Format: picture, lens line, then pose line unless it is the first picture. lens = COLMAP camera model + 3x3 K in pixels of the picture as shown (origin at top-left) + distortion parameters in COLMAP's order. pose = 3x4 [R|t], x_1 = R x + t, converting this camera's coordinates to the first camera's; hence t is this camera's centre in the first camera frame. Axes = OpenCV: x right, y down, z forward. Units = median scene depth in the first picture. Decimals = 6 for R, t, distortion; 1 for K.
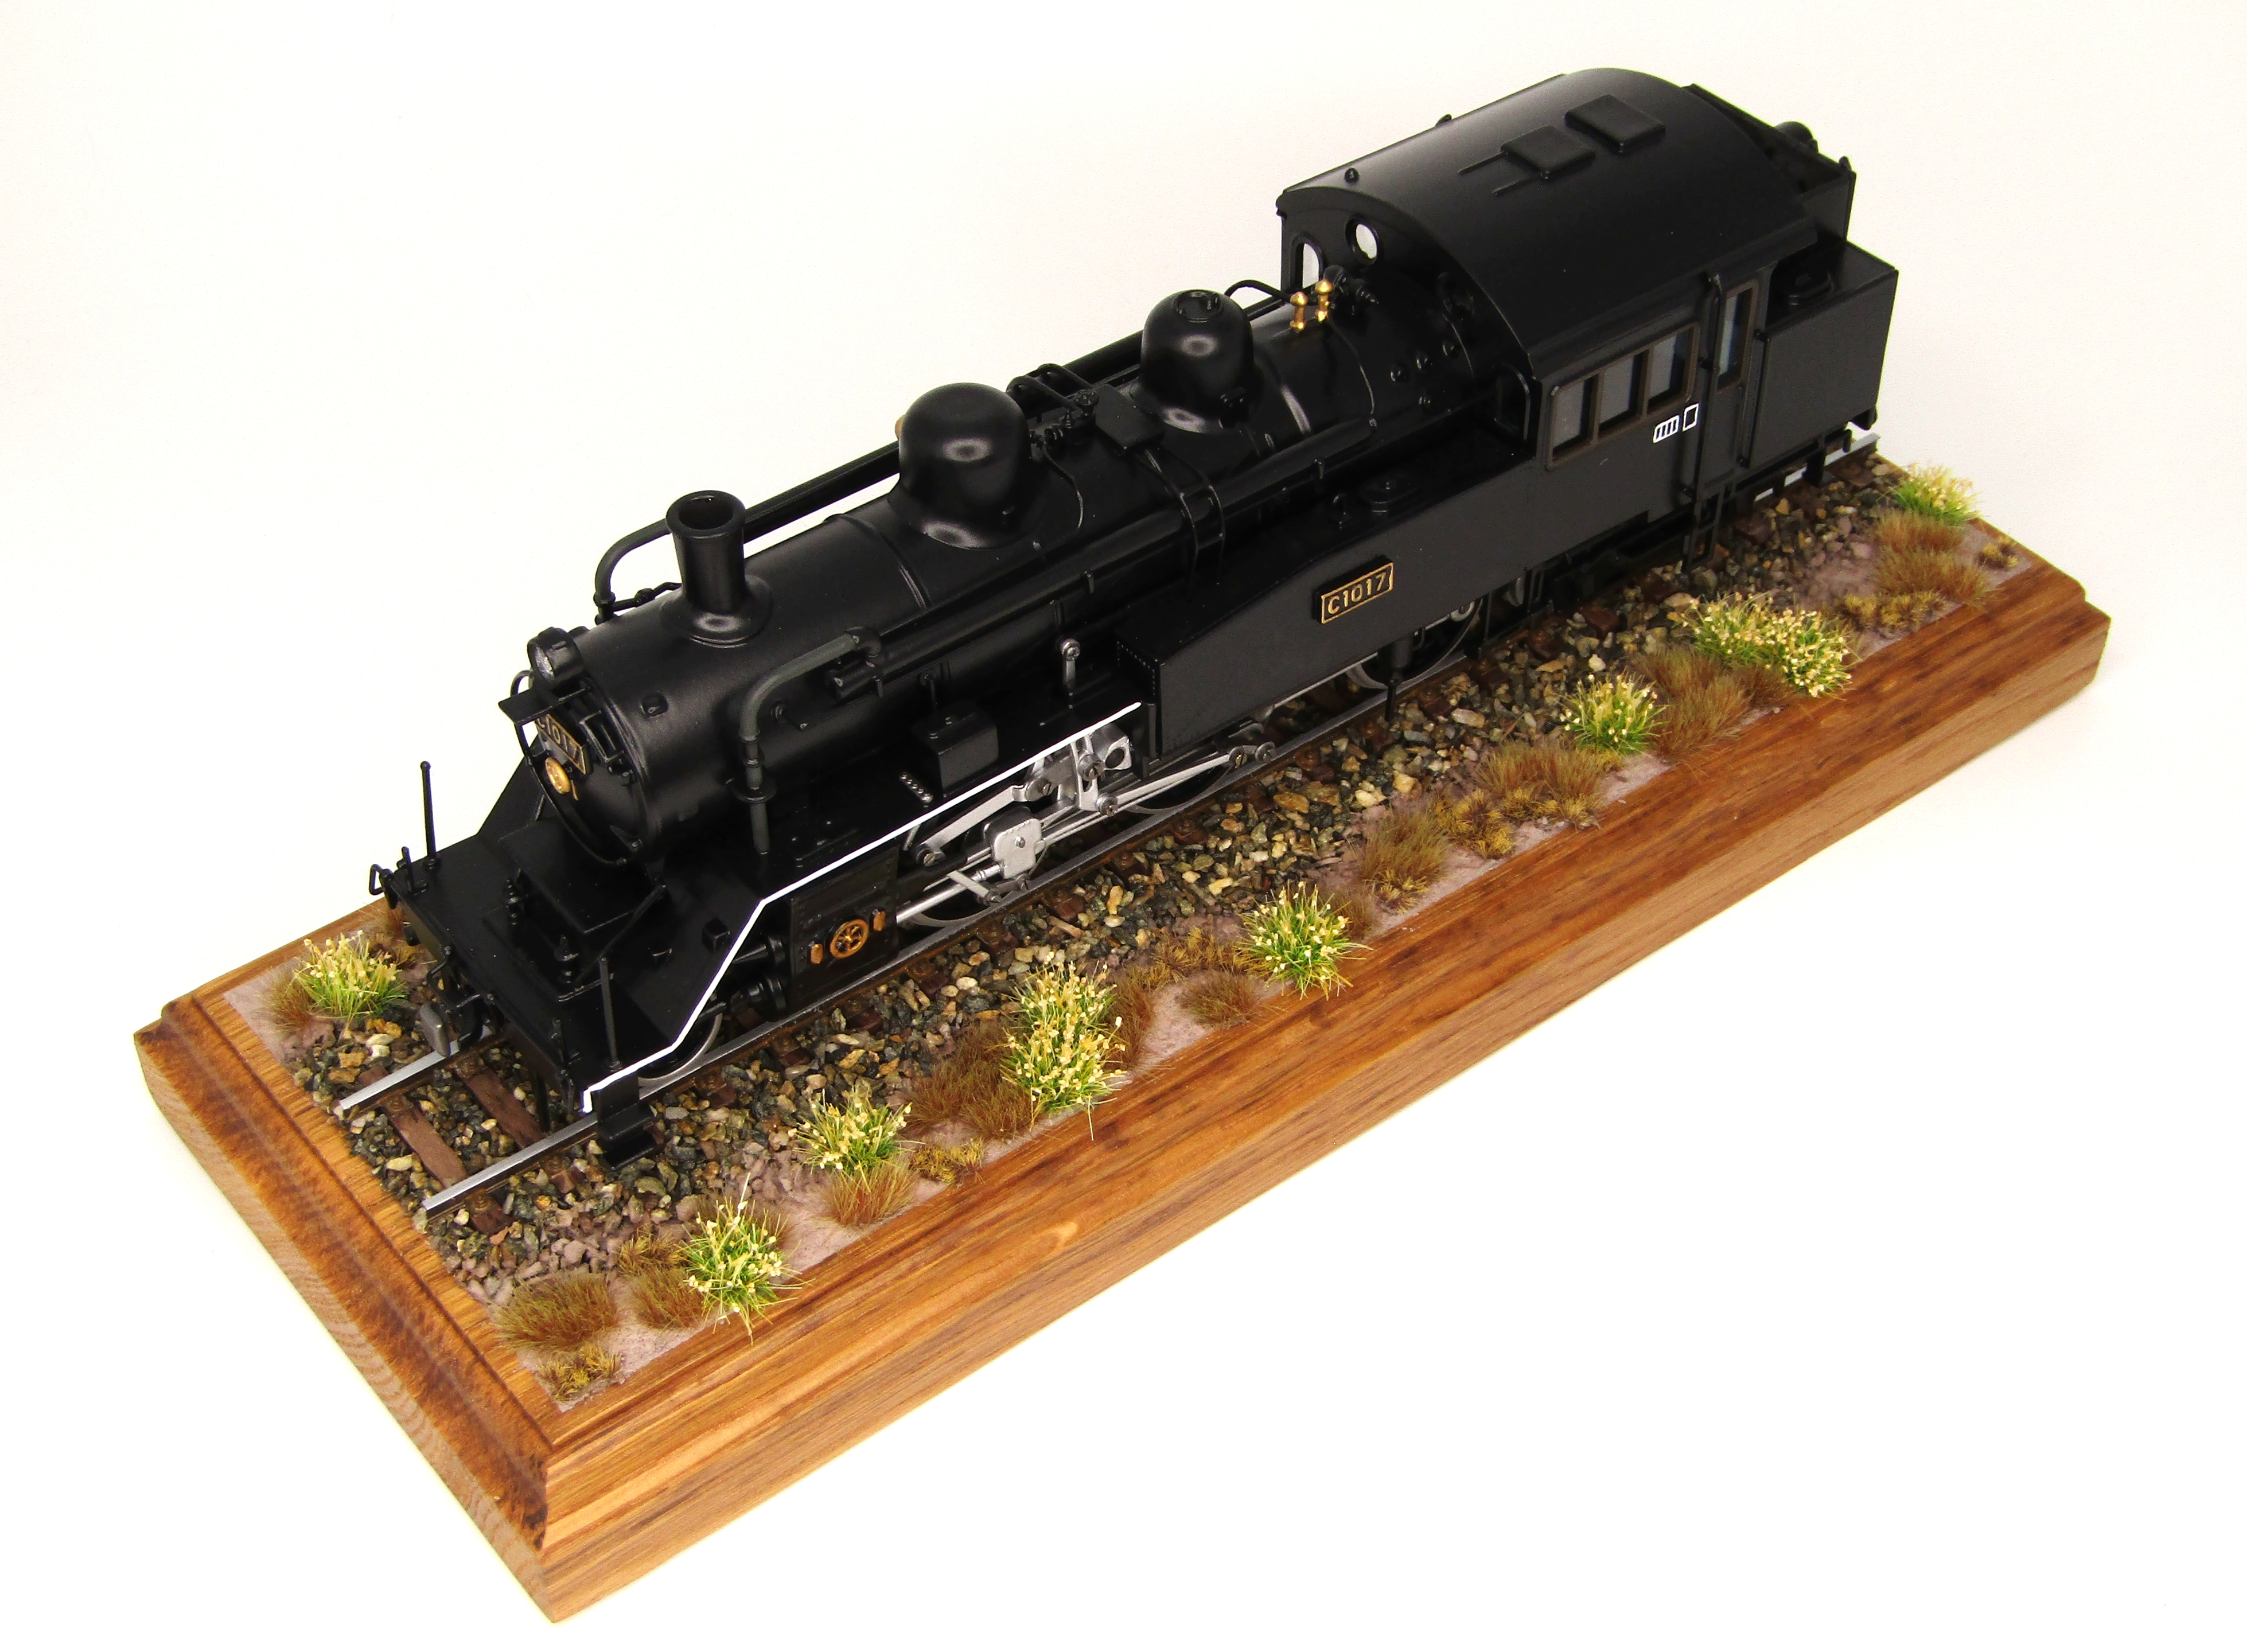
lens RADIAL K [[3403.5, 0, 1162.0], [0, 3403.5, 727.1], [0, 0, 1]] dist [0.085912, 0.000000]
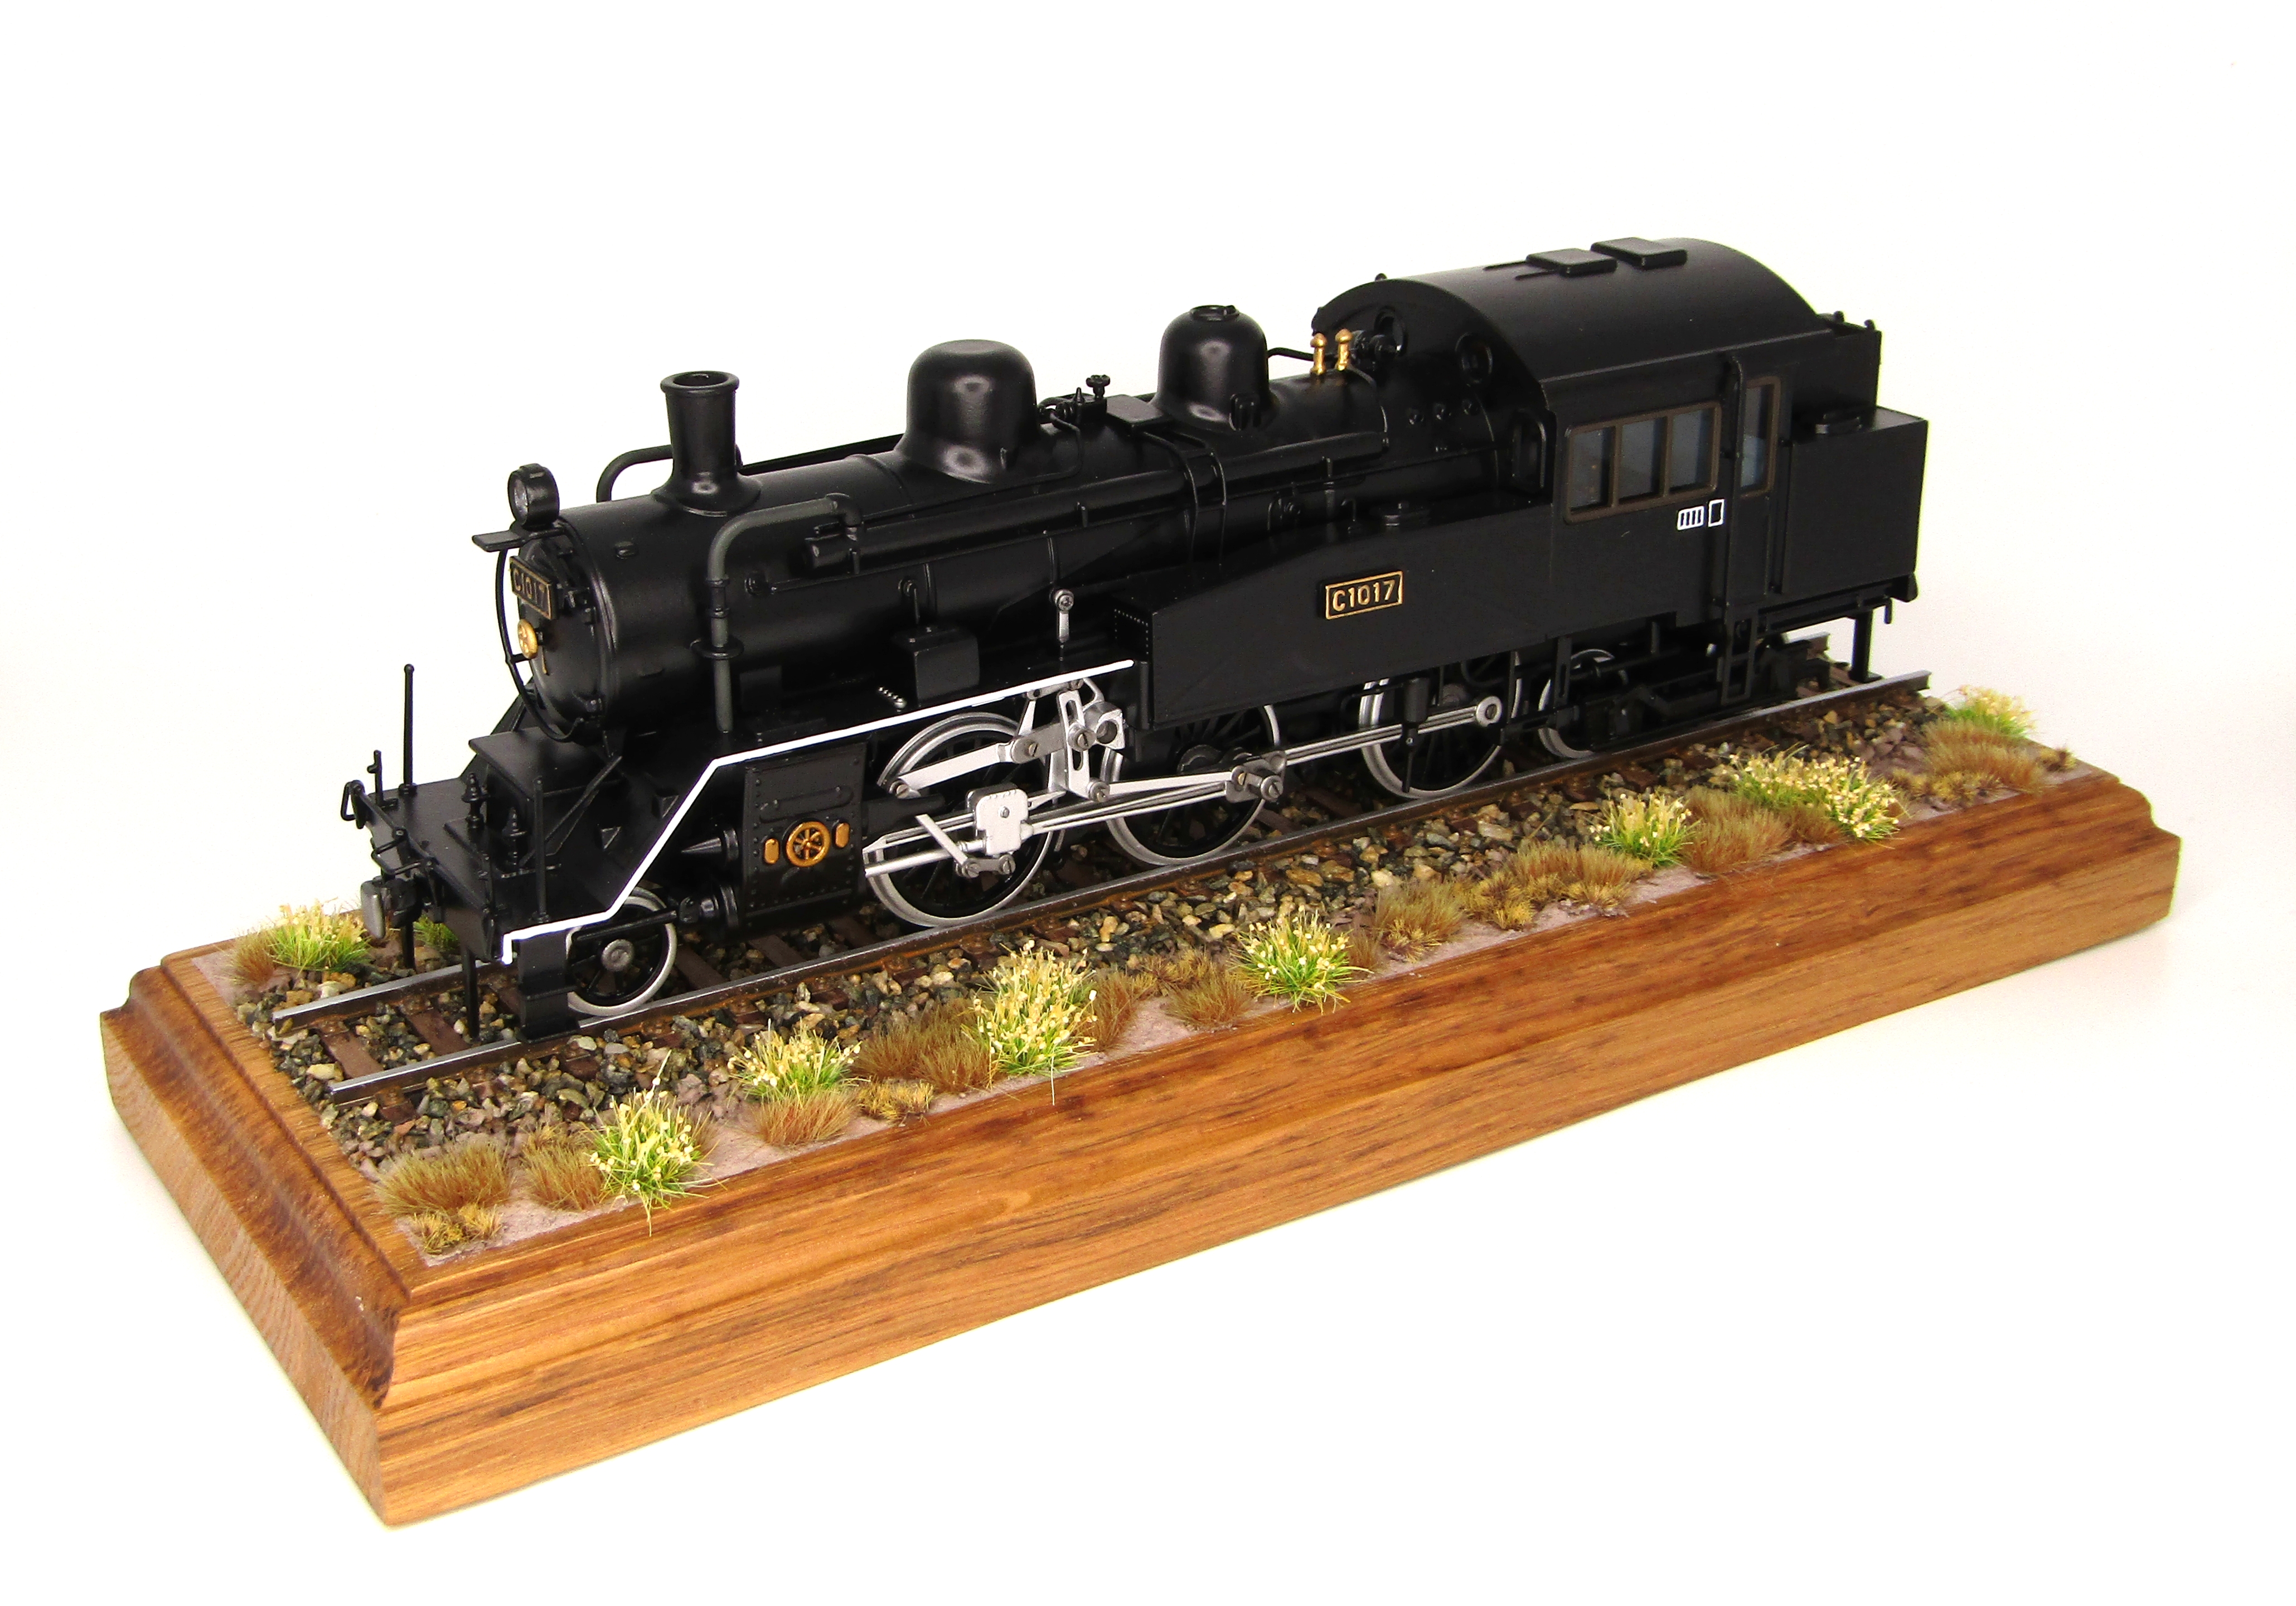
lens RADIAL K [[3004.3, 0, 1092.4], [0, 3004.3, 558.1], [0, 0, 1]] dist [0.058396, 0.000000]
pose [[0.994122, 0.028297, -0.104502, 0.069396], [-0.066324, 0.922087, -0.381256, 0.286934], [0.085572, 0.385946, 0.918544, 0.187077]]
